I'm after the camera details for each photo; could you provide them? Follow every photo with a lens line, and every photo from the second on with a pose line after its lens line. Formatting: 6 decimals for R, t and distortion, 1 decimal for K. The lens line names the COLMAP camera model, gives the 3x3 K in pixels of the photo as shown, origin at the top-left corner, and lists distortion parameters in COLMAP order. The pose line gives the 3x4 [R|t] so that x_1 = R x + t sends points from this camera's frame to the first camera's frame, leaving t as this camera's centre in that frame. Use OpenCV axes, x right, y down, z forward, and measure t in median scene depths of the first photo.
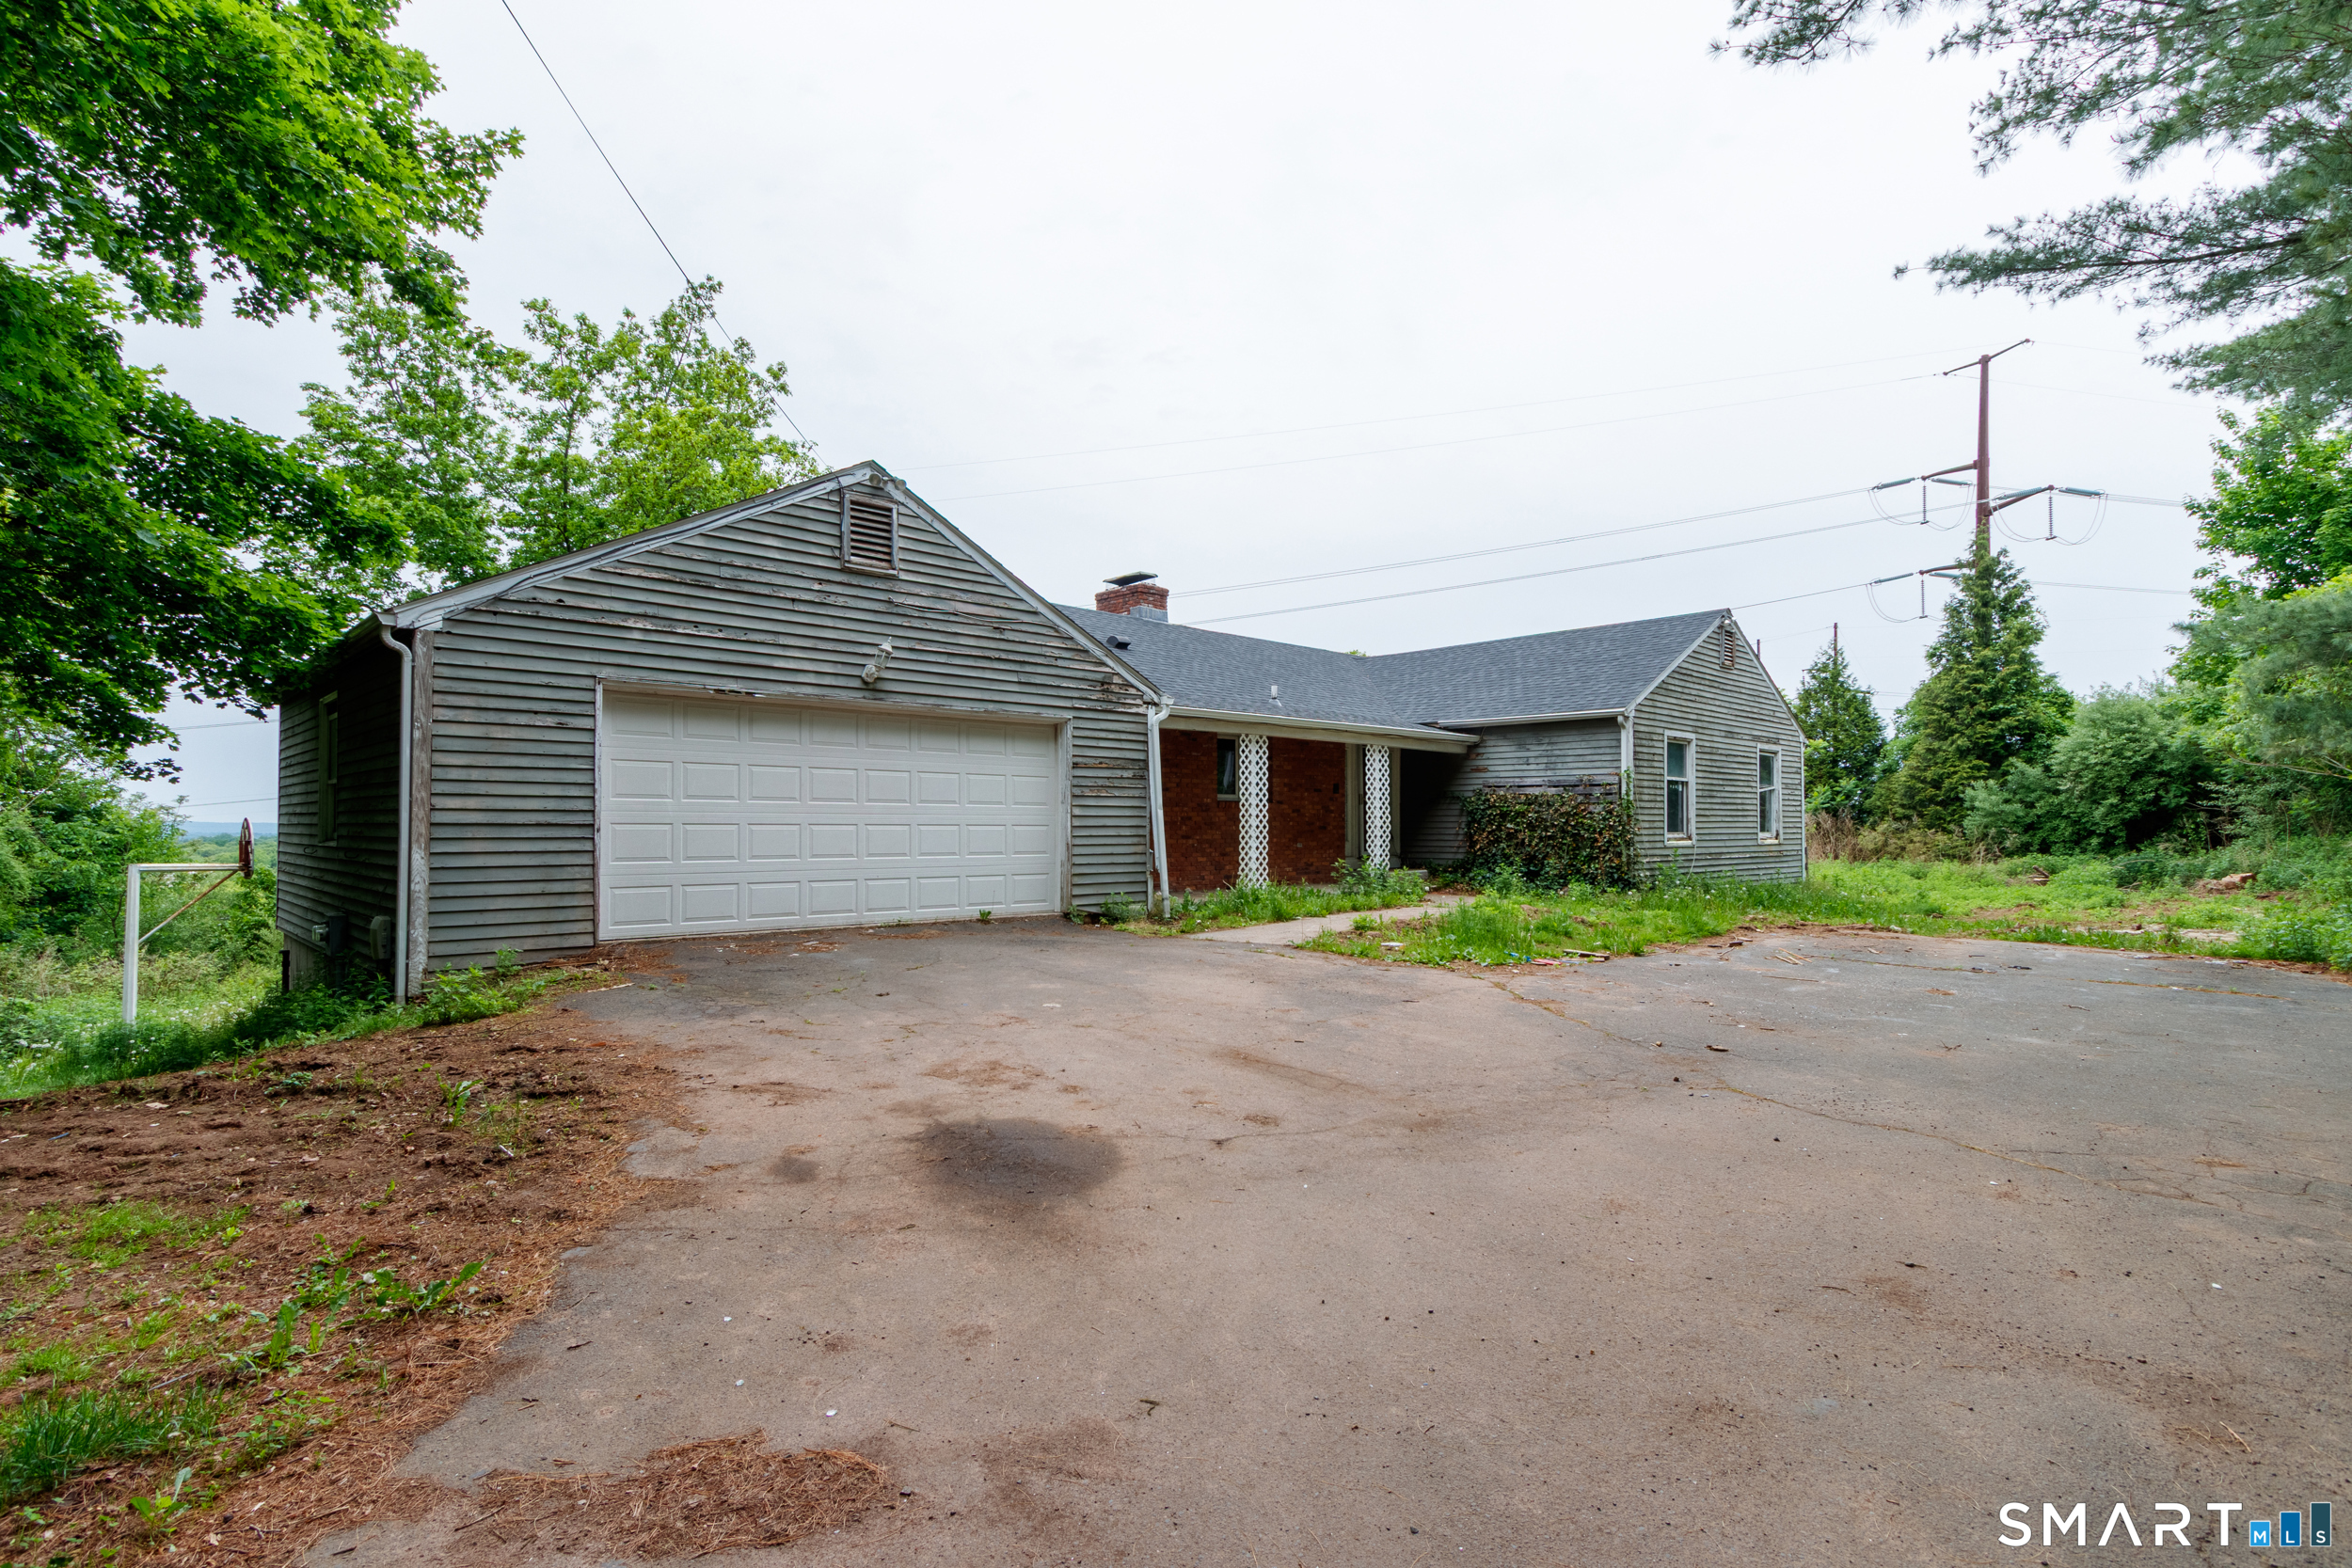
lens RADIAL K [[1201.2, 0, 1157.0], [0, 1201.2, 795.2], [0, 0, 1]] dist [0.002729, 0.001089]
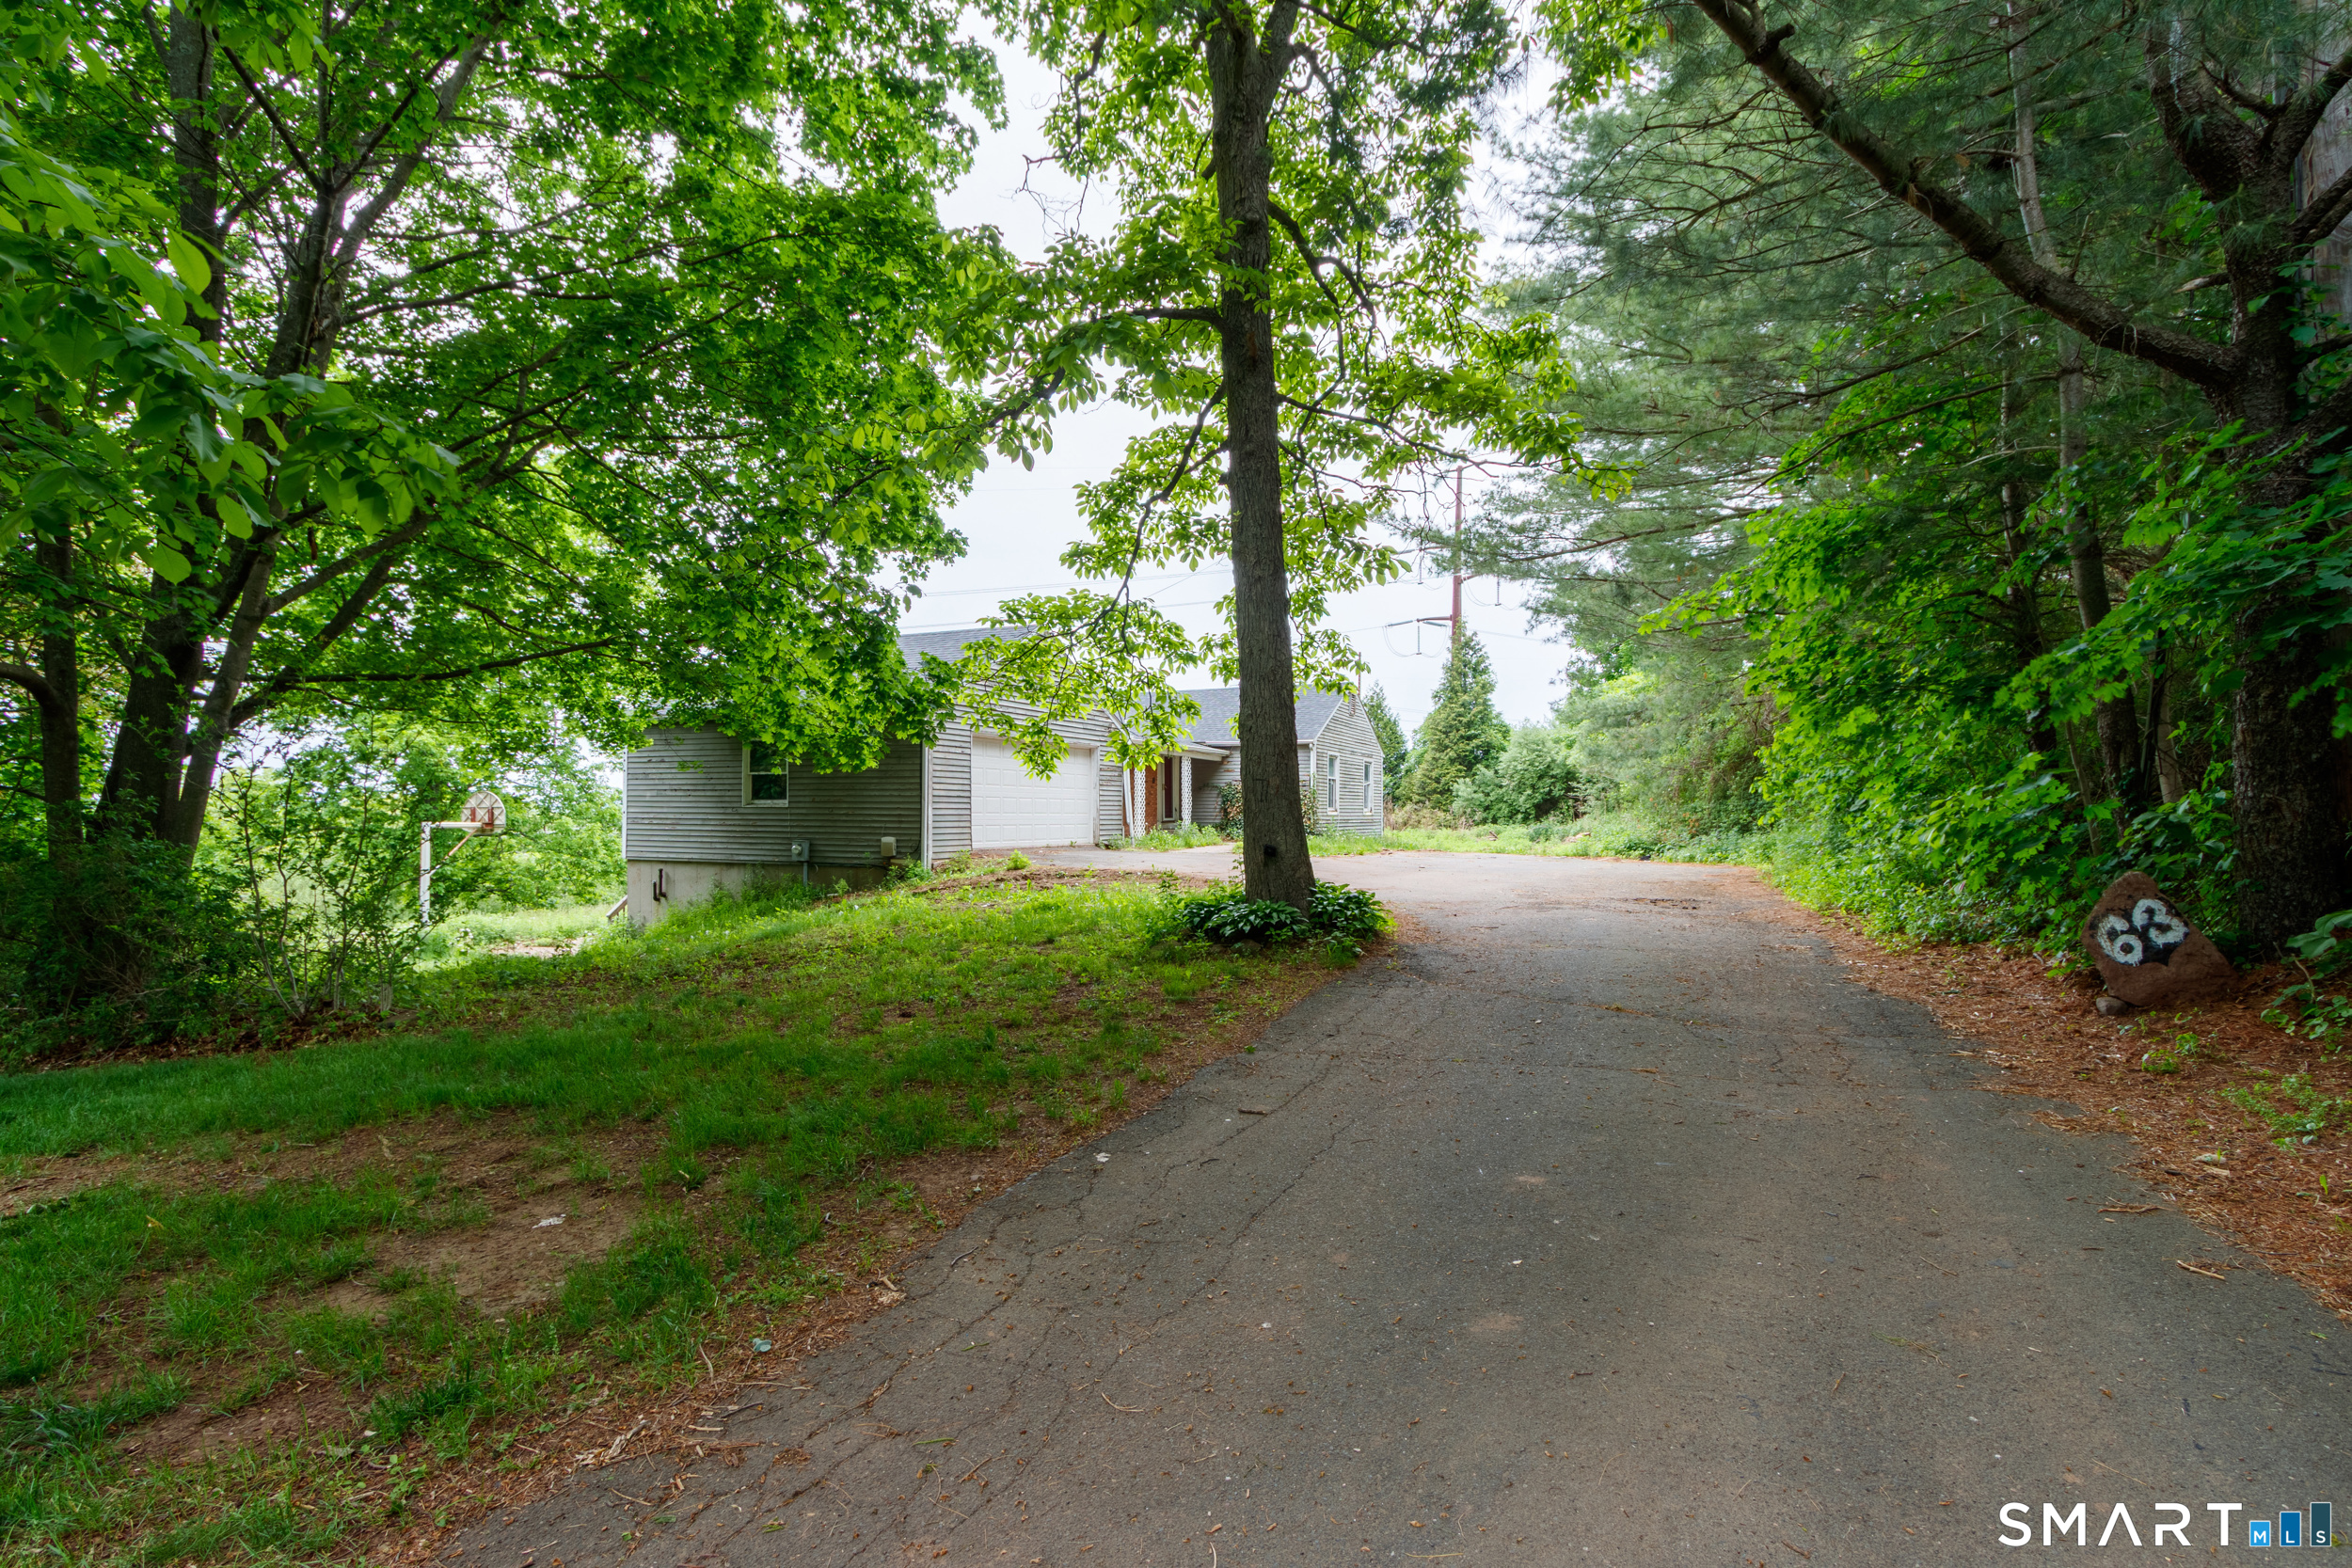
lens RADIAL K [[1201.2, 0, 1186.0], [0, 1201.2, 784.9], [0, 0, 1]] dist [0.002729, 0.001089]
pose [[0.924995, 0.011831, 0.379796, -0.259599], [-0.013475, 0.999908, 0.001672, -0.001699], [-0.379741, -0.006664, 0.925069, -0.336065]]
